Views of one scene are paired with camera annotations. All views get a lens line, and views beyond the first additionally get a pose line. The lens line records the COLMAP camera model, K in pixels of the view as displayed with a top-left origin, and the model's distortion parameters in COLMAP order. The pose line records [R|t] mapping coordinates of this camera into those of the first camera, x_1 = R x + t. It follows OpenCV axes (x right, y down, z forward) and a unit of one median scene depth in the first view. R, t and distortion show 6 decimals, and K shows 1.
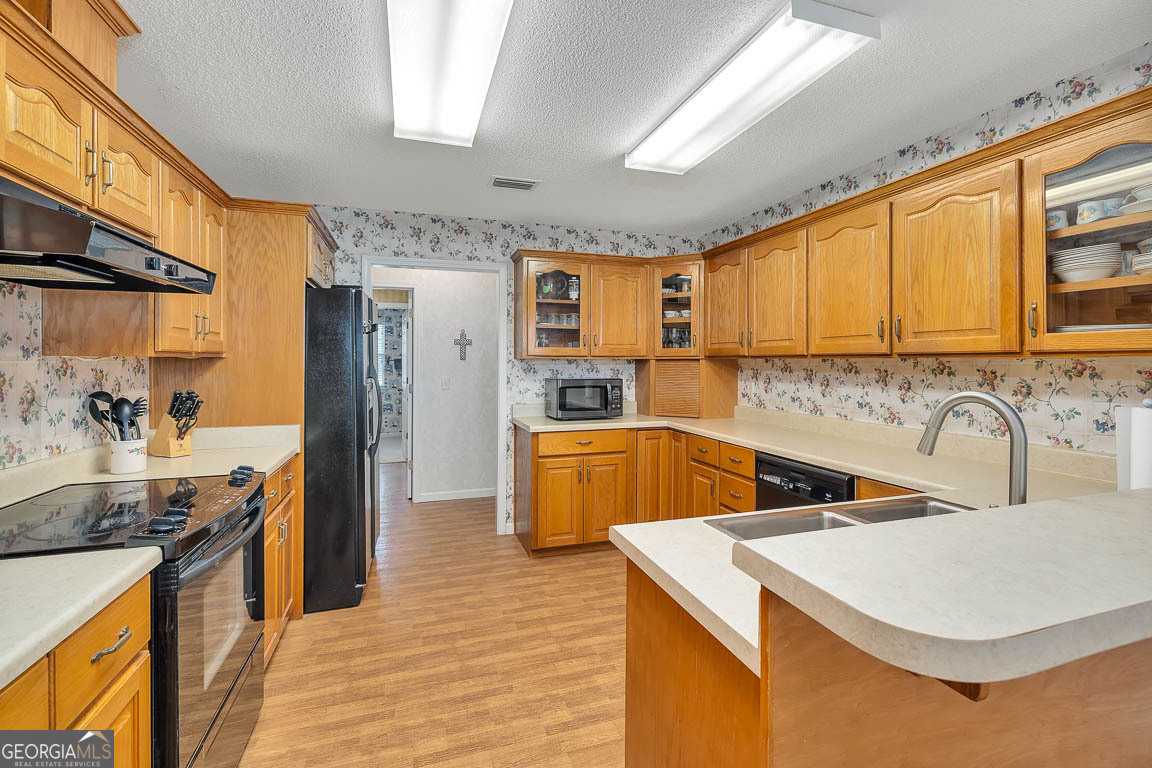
lens RADIAL K [[499.0, 0, 579.0], [0, 499.0, 361.5], [0, 0, 1]] dist [0.000866, -0.000217]
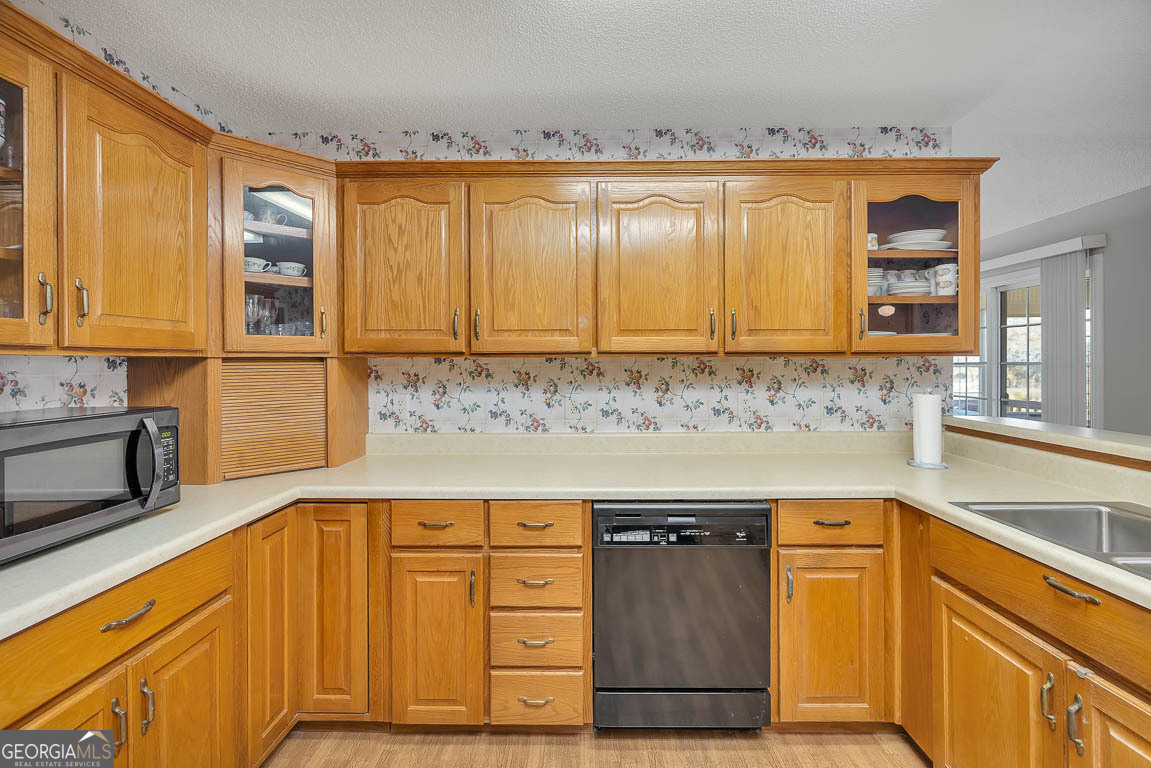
lens RADIAL K [[508.0, 0, 577.5], [0, 508.0, 368.1], [0, 0, 1]] dist [0.001796, 0.000024]
pose [[0.324074, -0.006270, 0.946011, -0.276533], [0.003711, 0.999979, 0.005356, 0.006886], [-0.946024, 0.001774, 0.324090, 0.814001]]
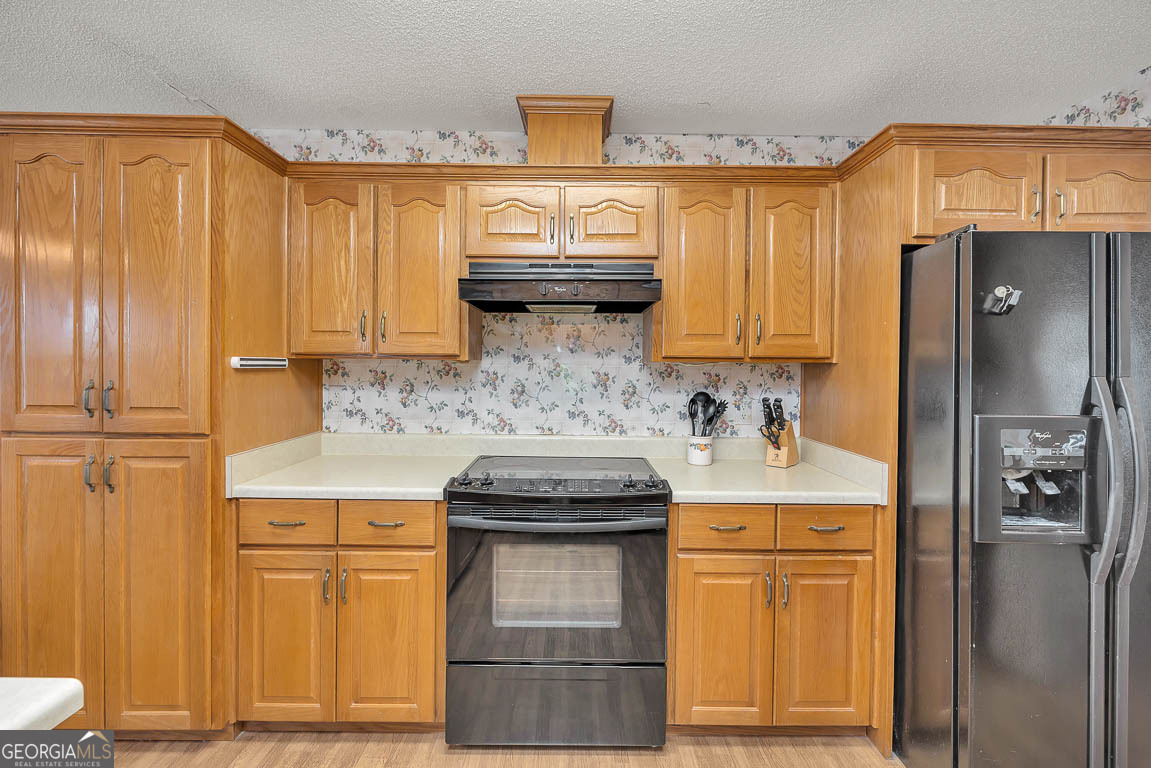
lens RADIAL K [[505.1, 0, 628.2], [0, 505.1, 370.5], [0, 0, 1]] dist [0.001475, -0.000208]
pose [[0.312713, -0.000535, 0.949847, -0.086268], [-0.016998, 0.999837, 0.006160, 0.002169], [-0.949695, -0.018072, 0.312653, 0.248009]]
